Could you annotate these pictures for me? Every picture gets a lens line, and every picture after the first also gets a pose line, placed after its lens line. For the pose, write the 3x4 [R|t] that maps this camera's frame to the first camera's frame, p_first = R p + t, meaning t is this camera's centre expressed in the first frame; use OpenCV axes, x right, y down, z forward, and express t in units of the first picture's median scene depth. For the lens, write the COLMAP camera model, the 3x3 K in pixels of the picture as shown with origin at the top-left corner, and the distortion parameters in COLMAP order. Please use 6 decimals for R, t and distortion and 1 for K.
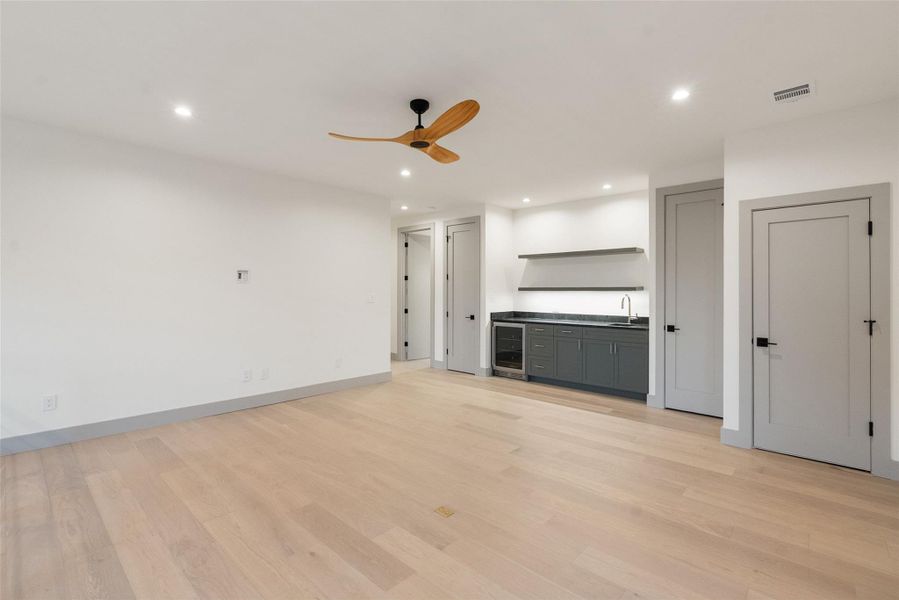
lens RADIAL K [[406.3, 0, 451.4], [0, 406.3, 291.1], [0, 0, 1]] dist [-0.001053, 0.000375]
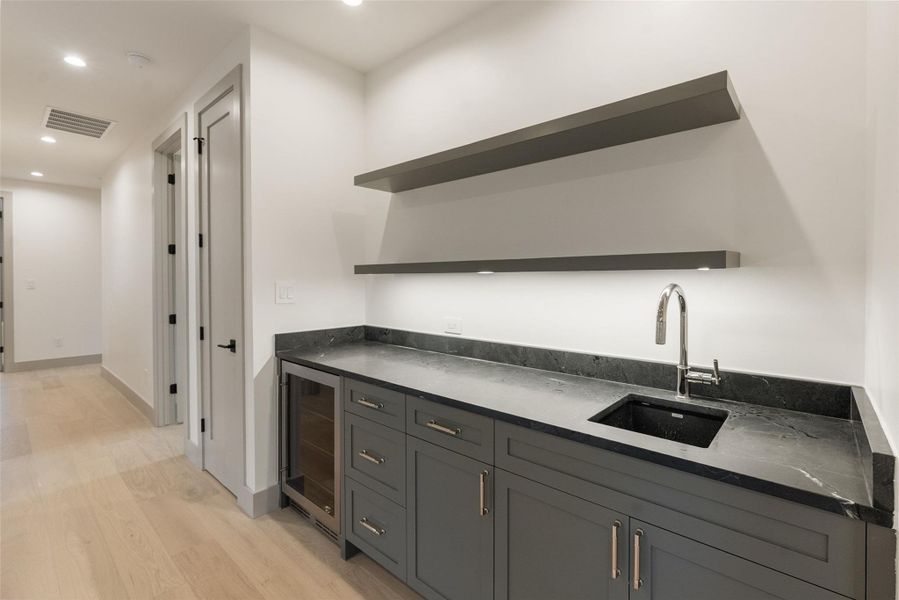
lens RADIAL K [[399.7, 0, 449.9], [0, 399.7, 282.1], [0, 0, 1]] dist [-0.034271, -0.000037]
pose [[0.999988, -0.004953, 0.000409, 0.252143], [0.004951, 0.999966, 0.006576, 0.005103], [-0.000441, -0.006574, 0.999978, 0.650771]]
